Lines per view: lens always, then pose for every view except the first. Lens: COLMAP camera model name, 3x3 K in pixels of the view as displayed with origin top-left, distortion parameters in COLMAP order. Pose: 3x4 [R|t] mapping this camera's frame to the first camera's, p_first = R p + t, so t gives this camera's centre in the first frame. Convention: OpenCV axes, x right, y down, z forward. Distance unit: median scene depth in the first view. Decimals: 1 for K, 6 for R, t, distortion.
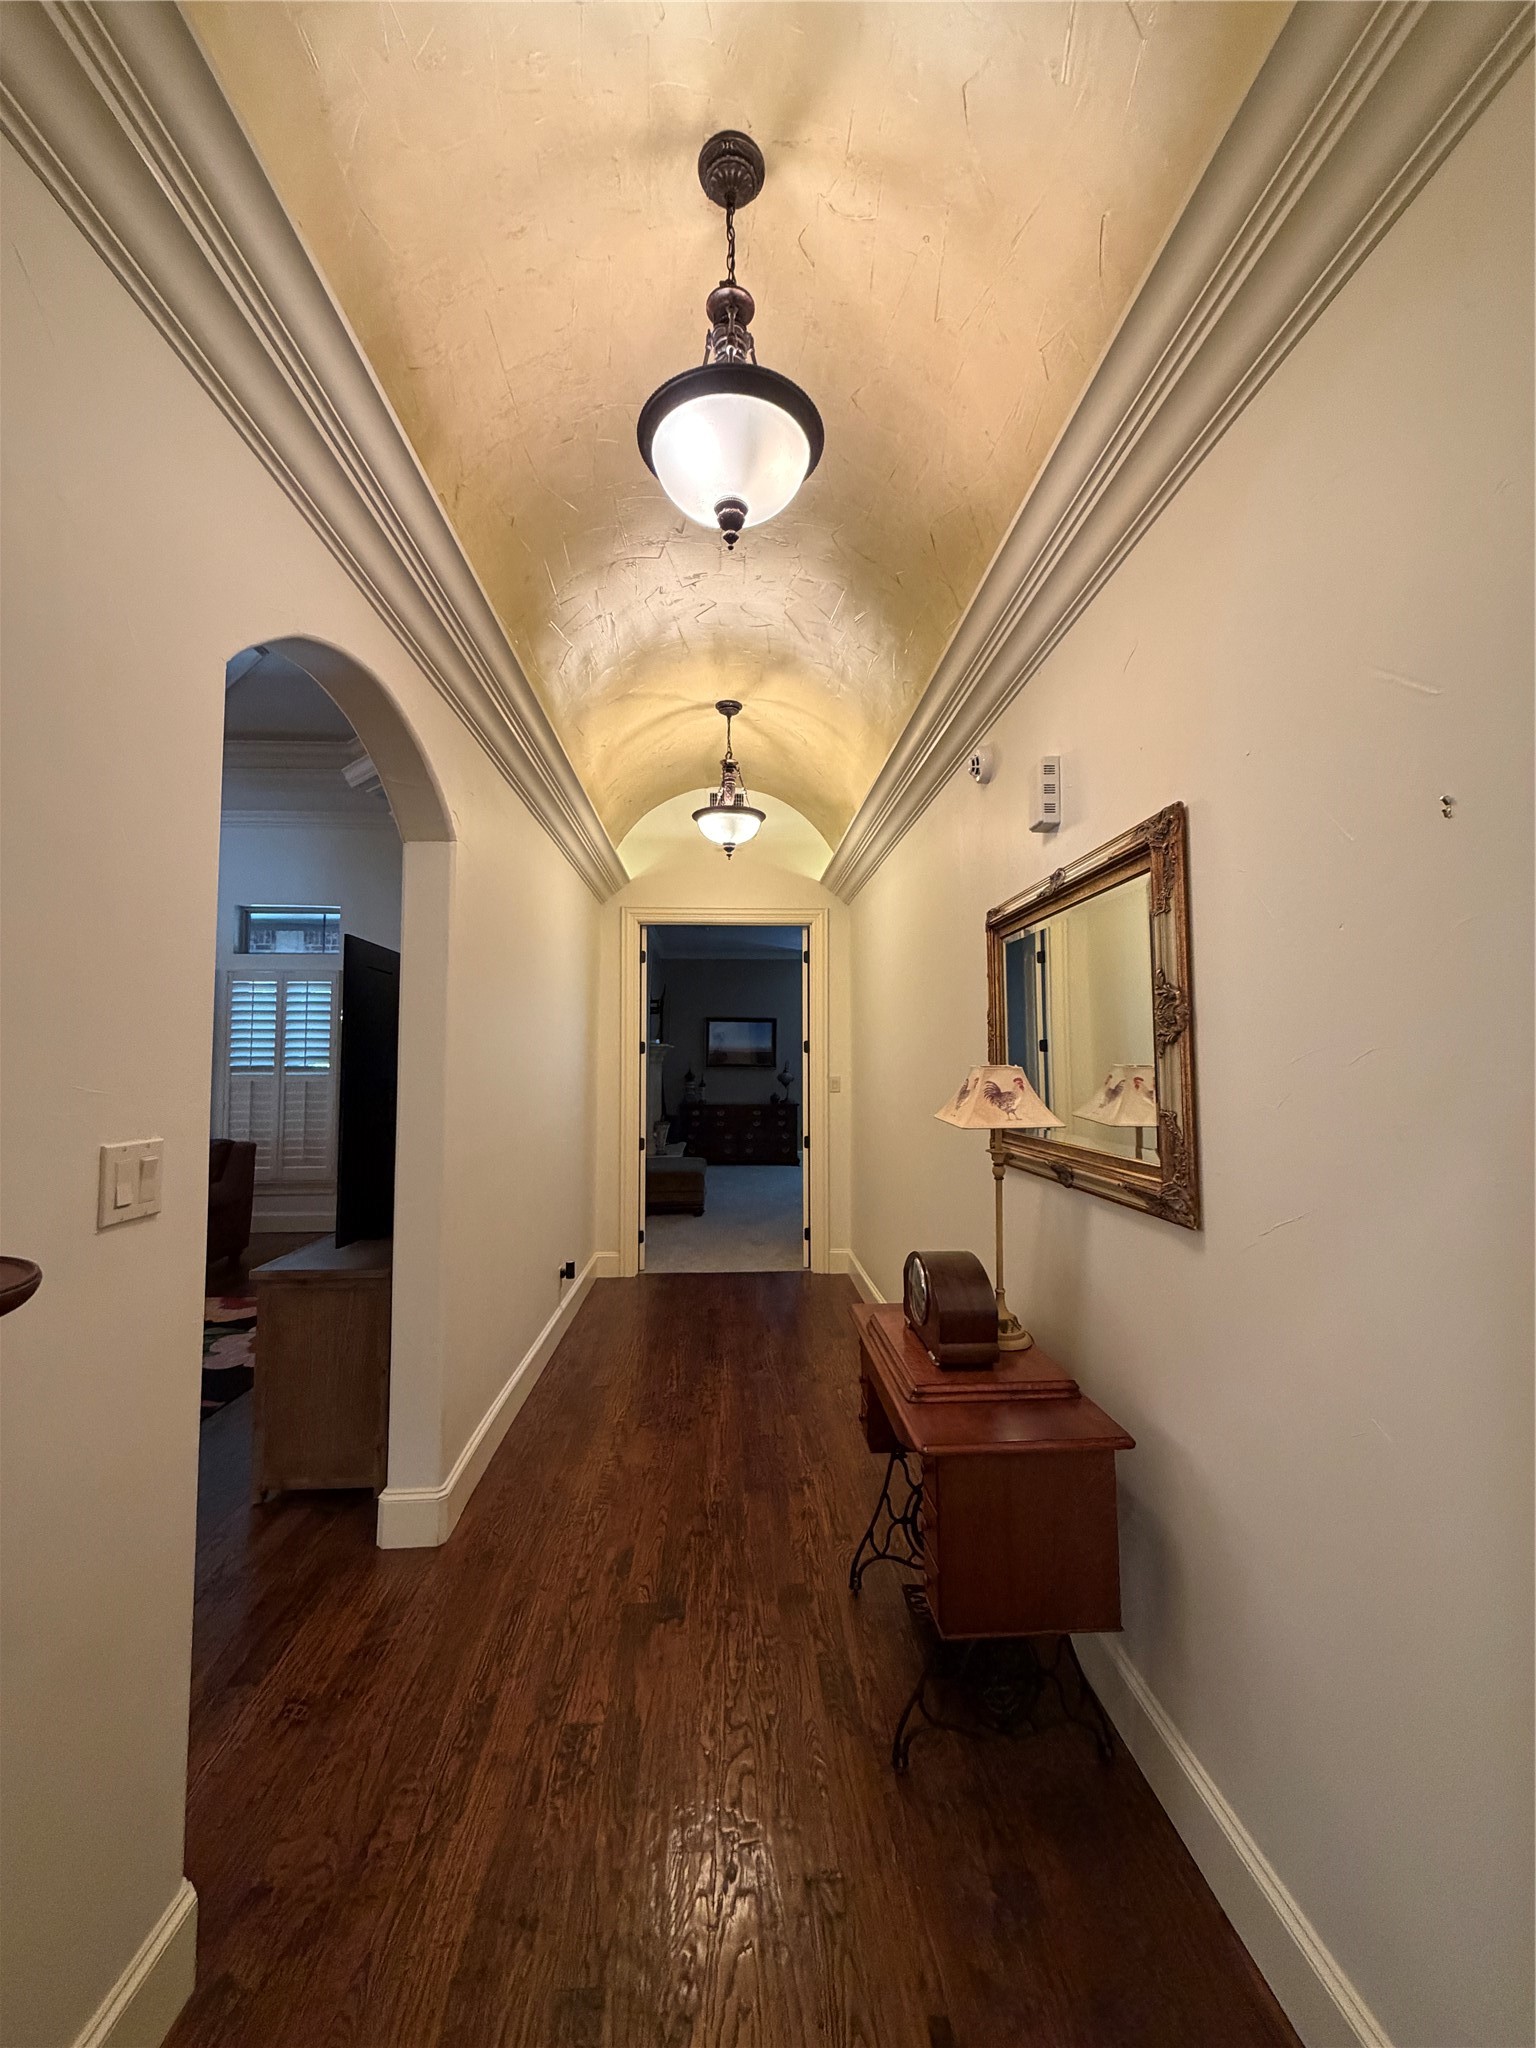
lens RADIAL K [[814.6, 0, 769.1], [0, 814.6, 1019.7], [0, 0, 1]] dist [0.003188, 0.000196]
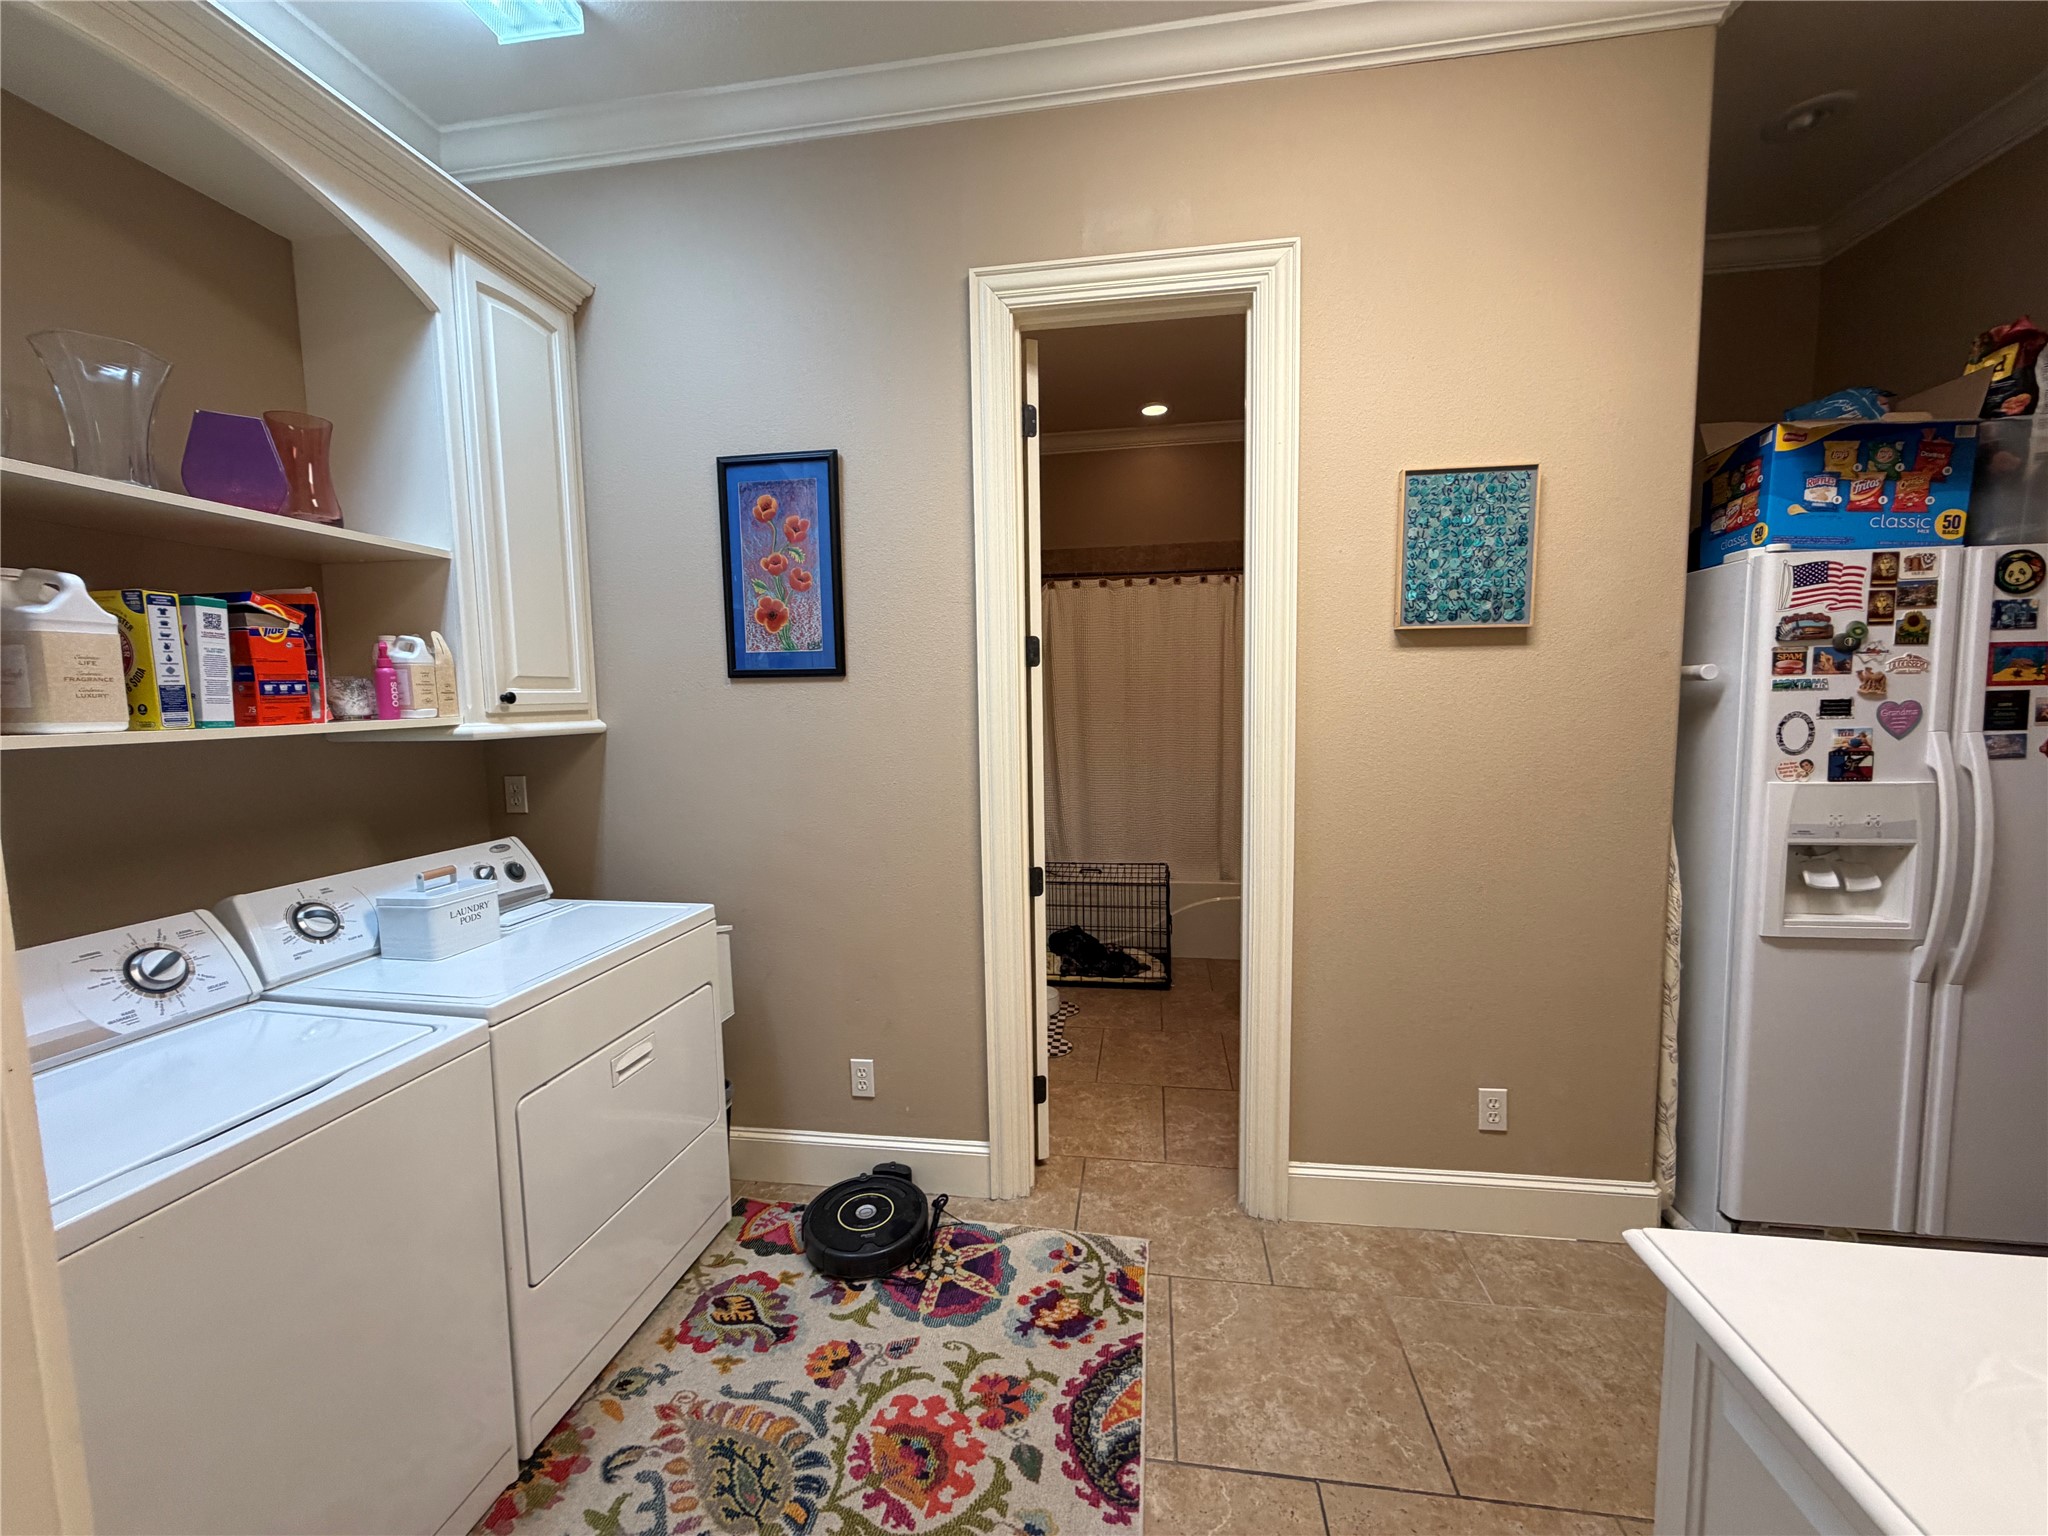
lens RADIAL K [[814.6, 0, 1026.8], [0, 814.6, 770.3], [0, 0, 1]] dist [0.003188, 0.000196]
pose [[0.978010, 0.002382, -0.208547, -0.073693], [0.027536, 0.989706, 0.140442, 0.037129], [0.206734, -0.143096, 0.967876, 0.600671]]
